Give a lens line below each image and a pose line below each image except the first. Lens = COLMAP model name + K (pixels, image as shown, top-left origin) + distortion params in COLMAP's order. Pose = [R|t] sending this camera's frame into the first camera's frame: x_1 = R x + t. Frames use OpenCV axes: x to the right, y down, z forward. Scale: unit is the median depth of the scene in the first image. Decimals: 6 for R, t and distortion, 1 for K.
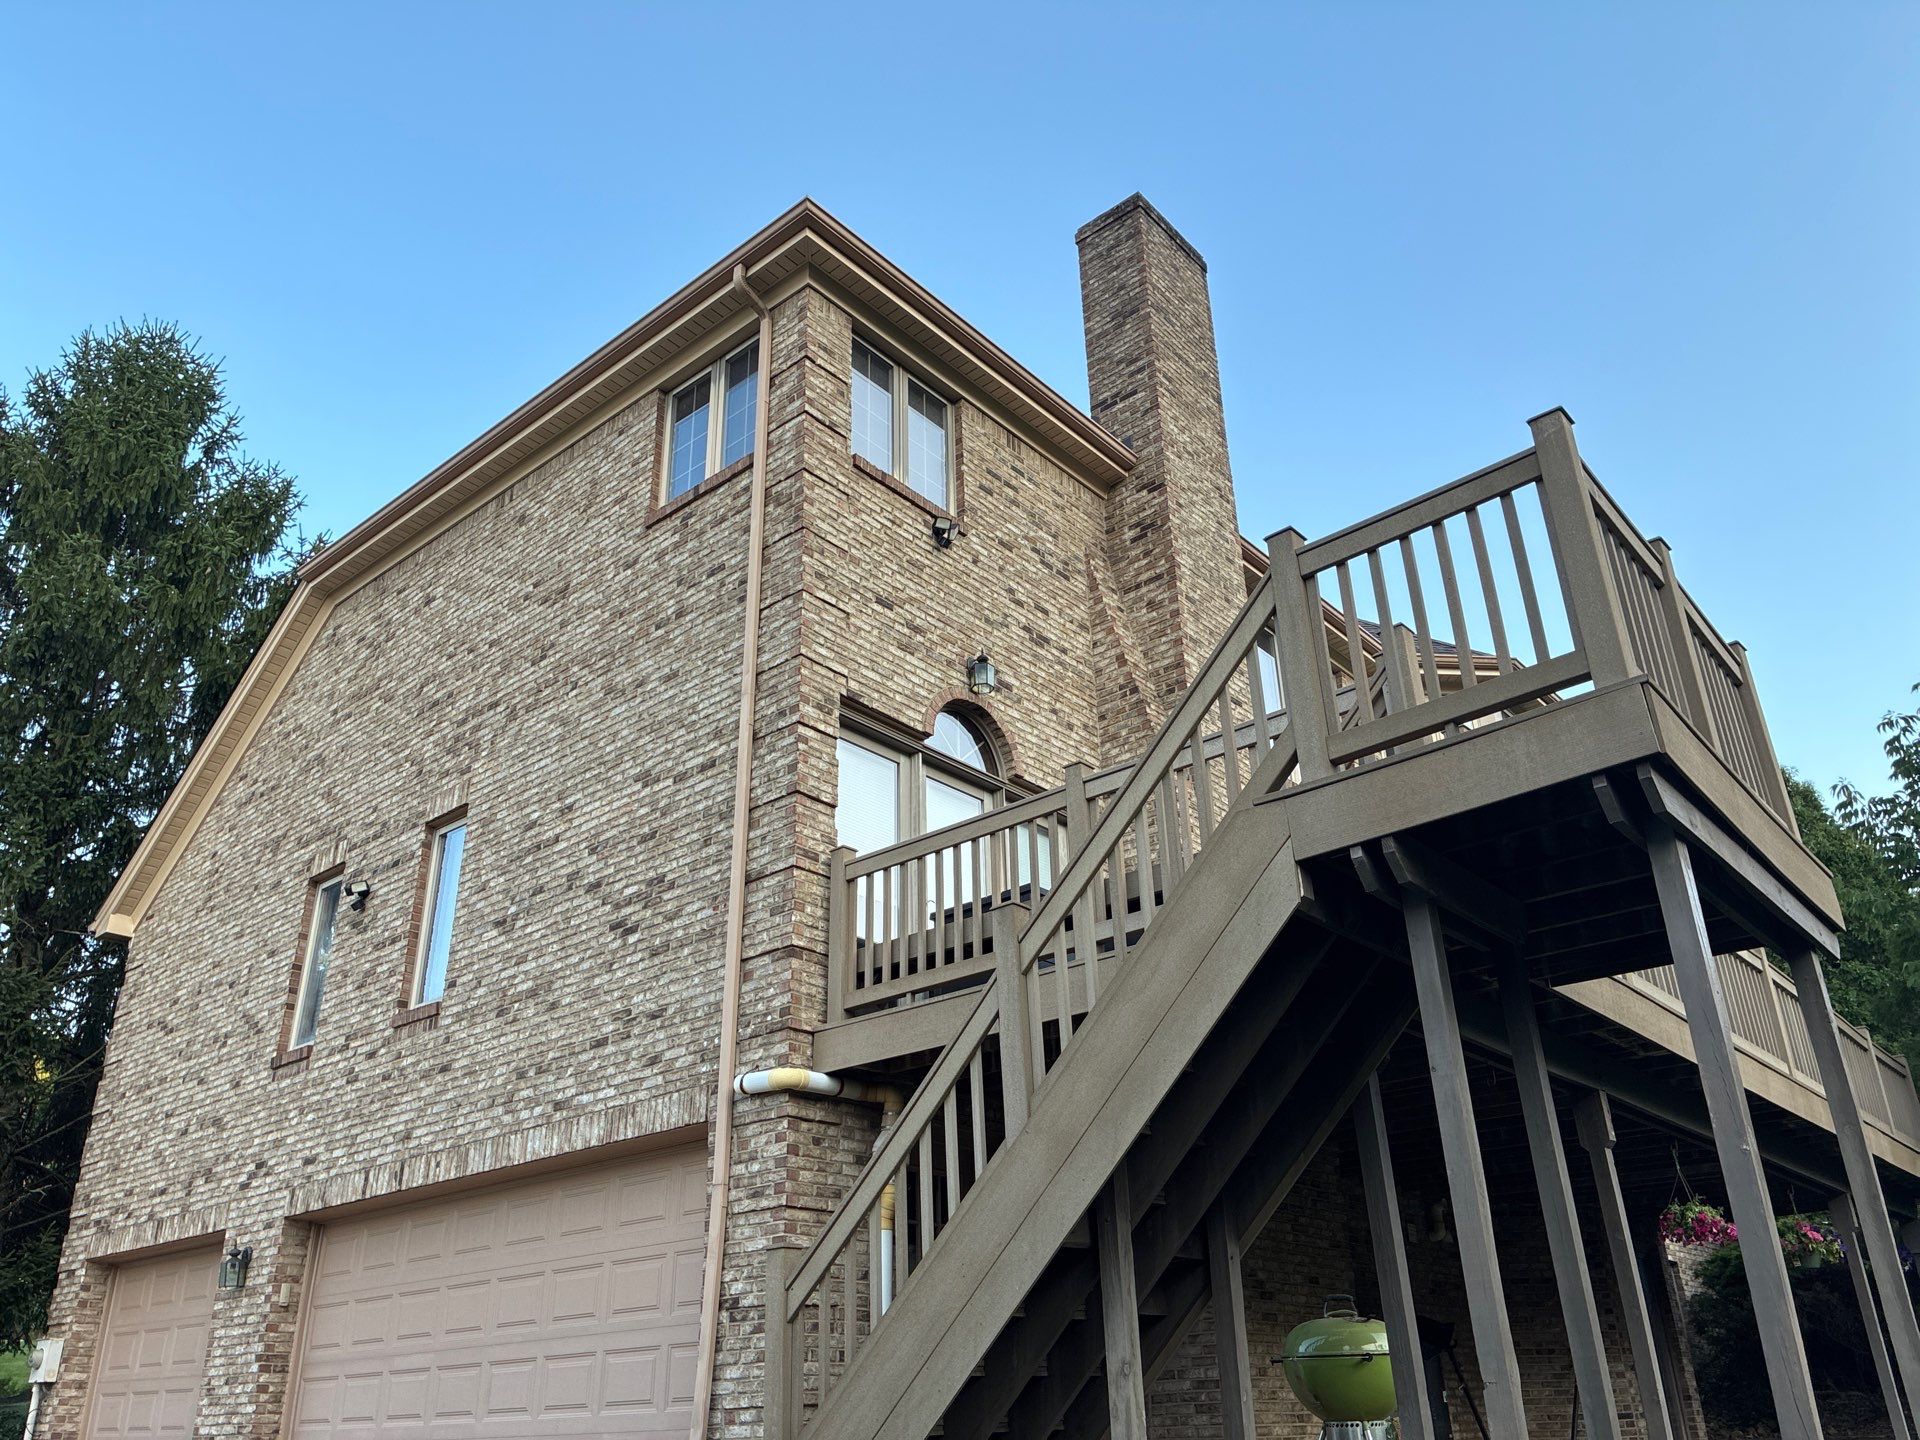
lens RADIAL K [[1439.8, 0, 959.4], [0, 1439.8, 719.9], [0, 0, 1]] dist [0.039795, -0.049809]
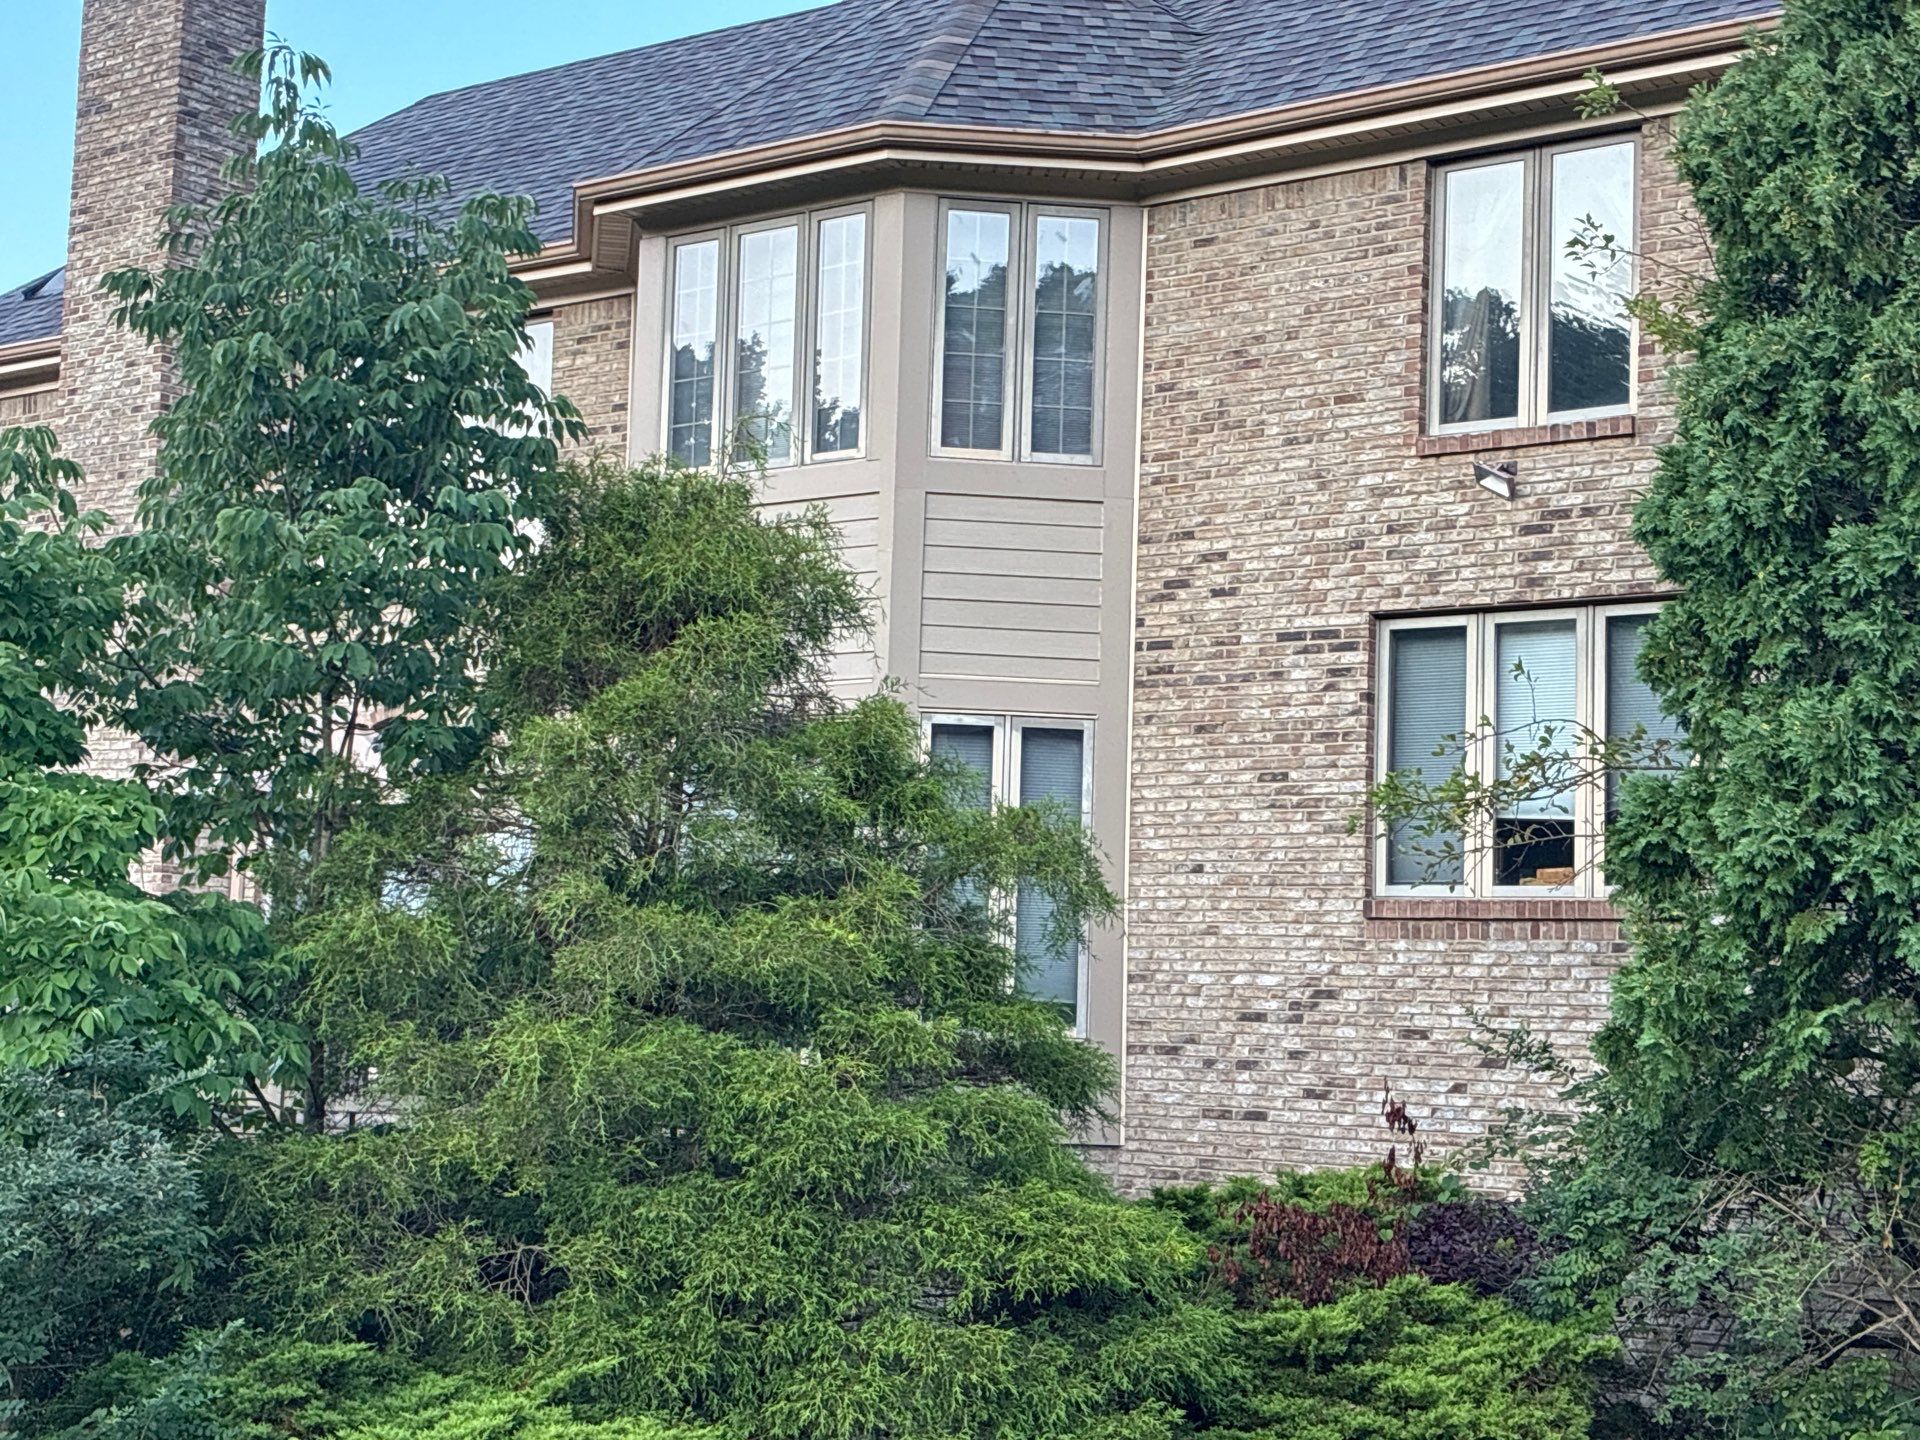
lens RADIAL K [[2923.2, 0, 1009.0], [0, 2923.2, 718.0], [0, 0, 1]] dist [0.046116, 0.000000]
pose [[0.084807, -0.085797, -0.992697, 2.201687], [0.406142, 0.912741, -0.044189, 0.378868], [0.909866, -0.399428, 0.112253, 1.423271]]
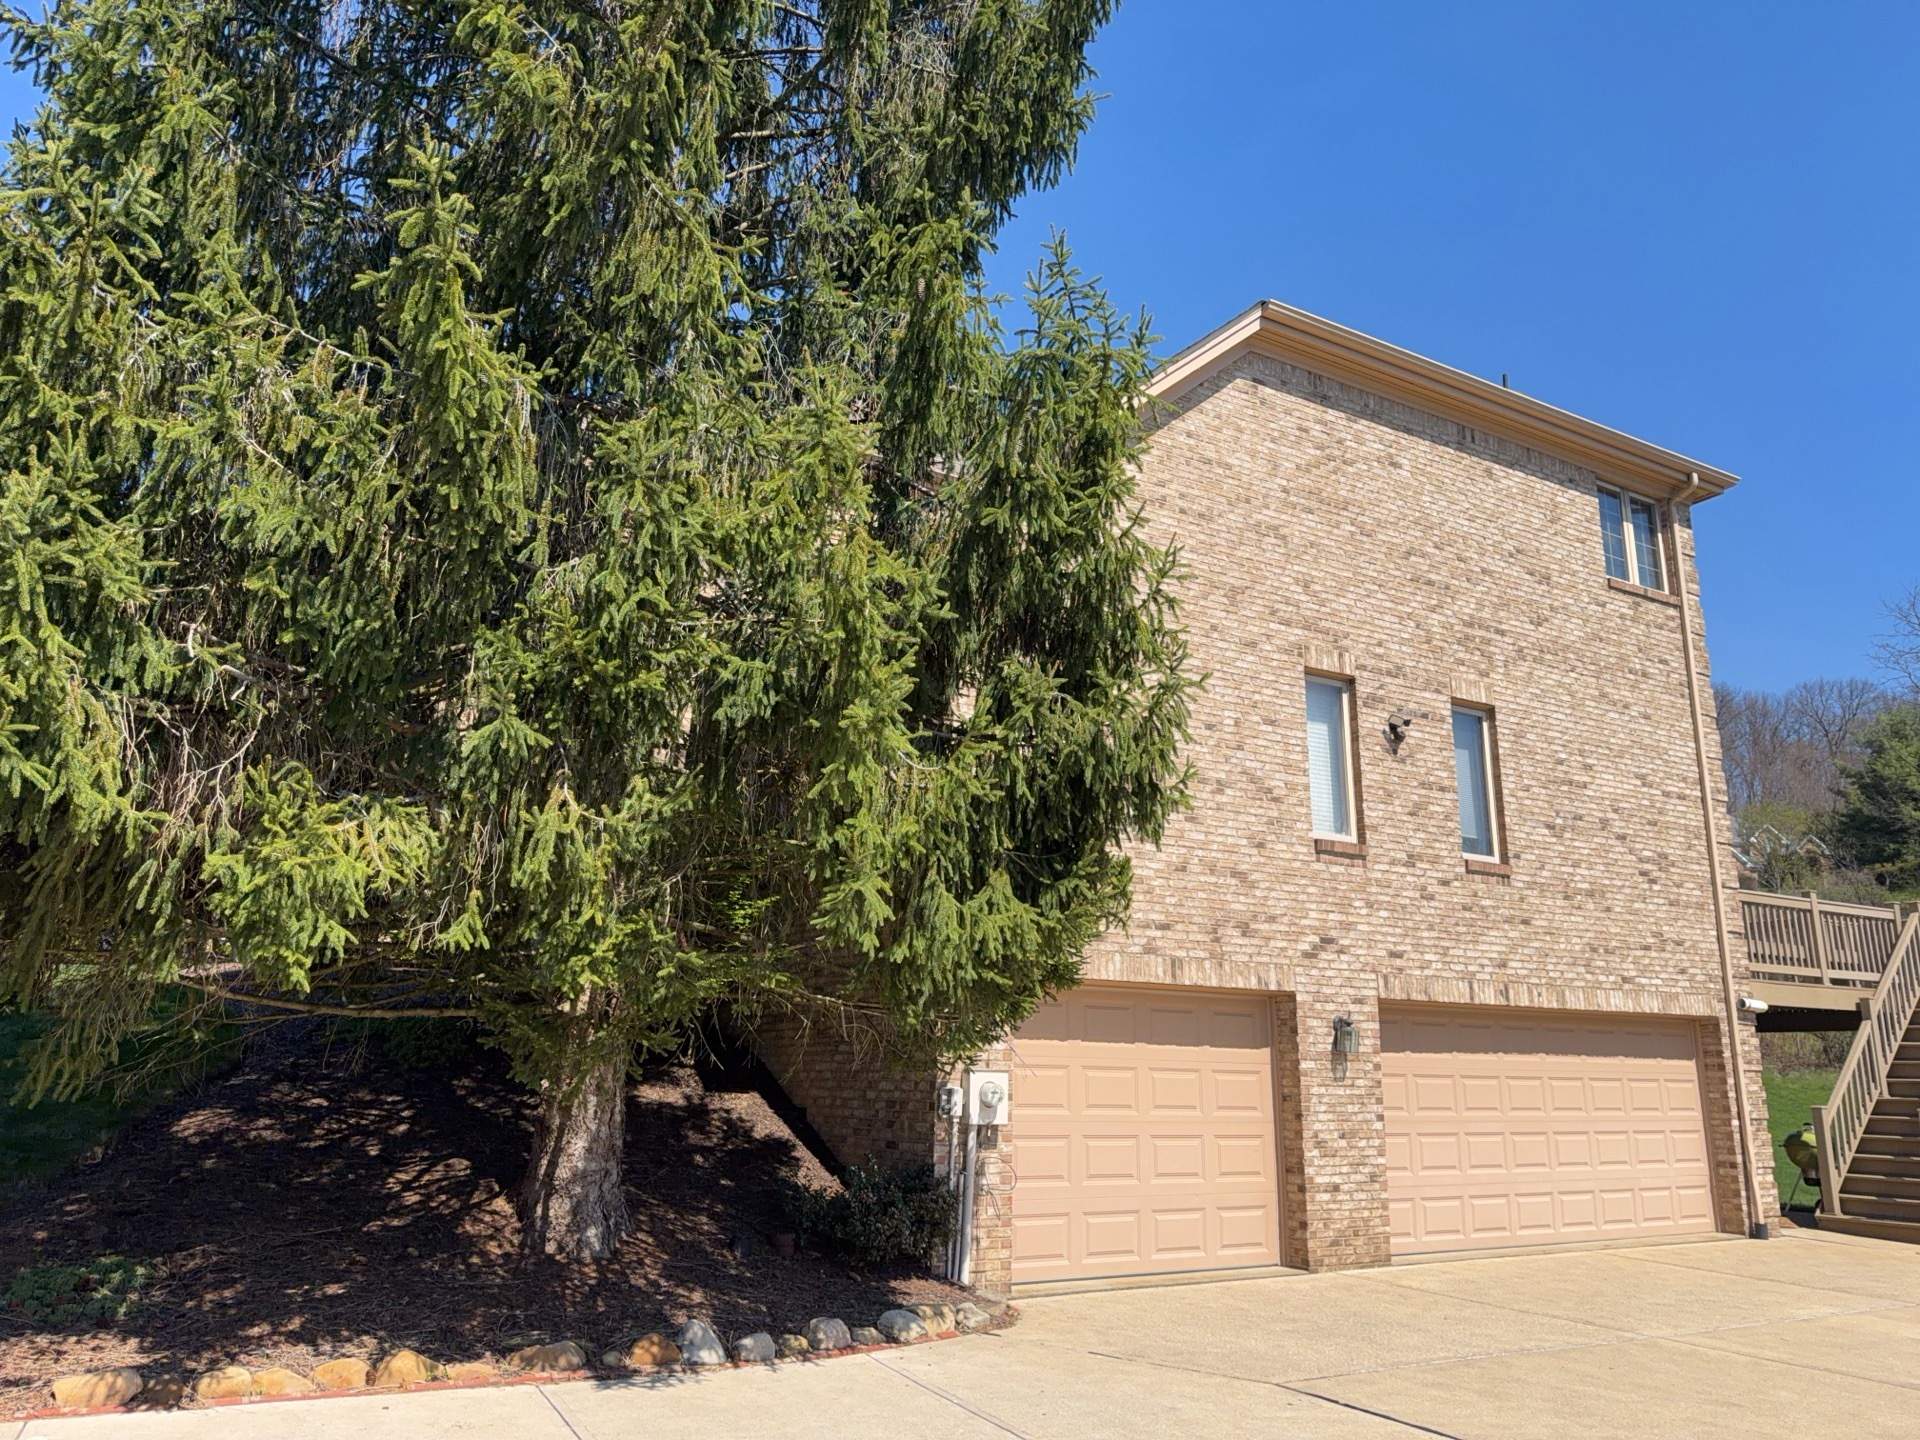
lens RADIAL K [[1335.3, 0, 946.4], [0, 1335.3, 707.8], [0, 0, 1]] dist [0.099725, -0.126924]
pose [[0.332609, 0.269138, 0.903845, -1.621316], [-0.438807, 0.892510, -0.104285, 0.405744], [-0.834757, -0.361927, 0.414956, 0.942778]]
